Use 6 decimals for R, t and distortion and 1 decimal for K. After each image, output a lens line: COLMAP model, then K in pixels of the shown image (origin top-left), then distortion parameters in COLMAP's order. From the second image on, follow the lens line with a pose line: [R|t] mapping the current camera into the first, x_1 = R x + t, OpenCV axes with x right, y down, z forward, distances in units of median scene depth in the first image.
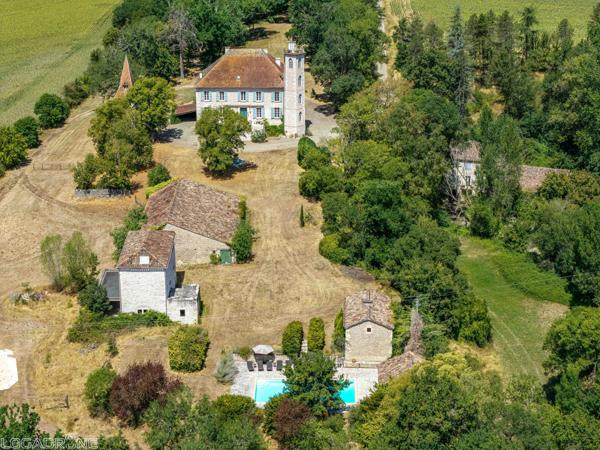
lens RADIAL K [[1220.4, 0, 300.0], [0, 1220.4, 225.2], [0, 0, 1]] dist [-0.042664, 0.000000]
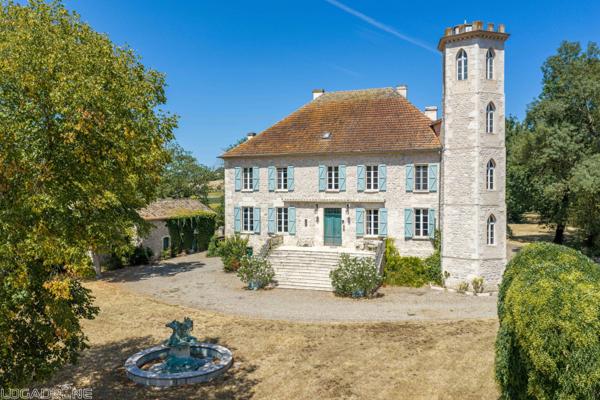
lens RADIAL K [[500.8, 0, 299.5], [0, 500.8, 189.1], [0, 0, 1]] dist [0.029635, -0.001625]
pose [[0.946167, 0.004110, -0.323652, -0.004948], [-0.113181, 0.940998, -0.318924, -0.050487], [0.303245, 0.338387, 0.890807, 0.859640]]
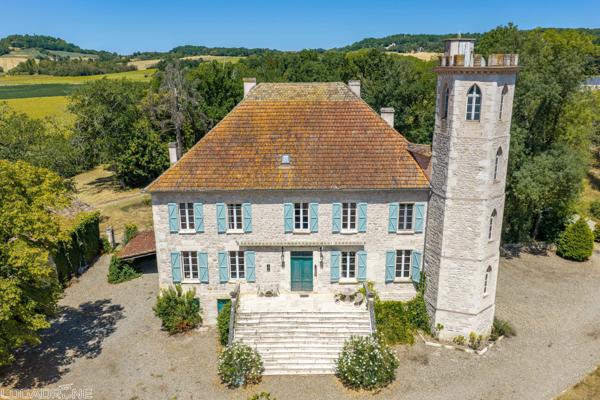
lens RADIAL K [[500.8, 0, 299.0], [0, 500.8, 201.6], [0, 0, 1]] dist [0.029635, -0.001625]
pose [[0.999292, -0.011939, 0.035689, -0.052025], [0.014708, 0.996816, -0.078364, -0.099706], [-0.034640, 0.078834, 0.996286, 0.871378]]
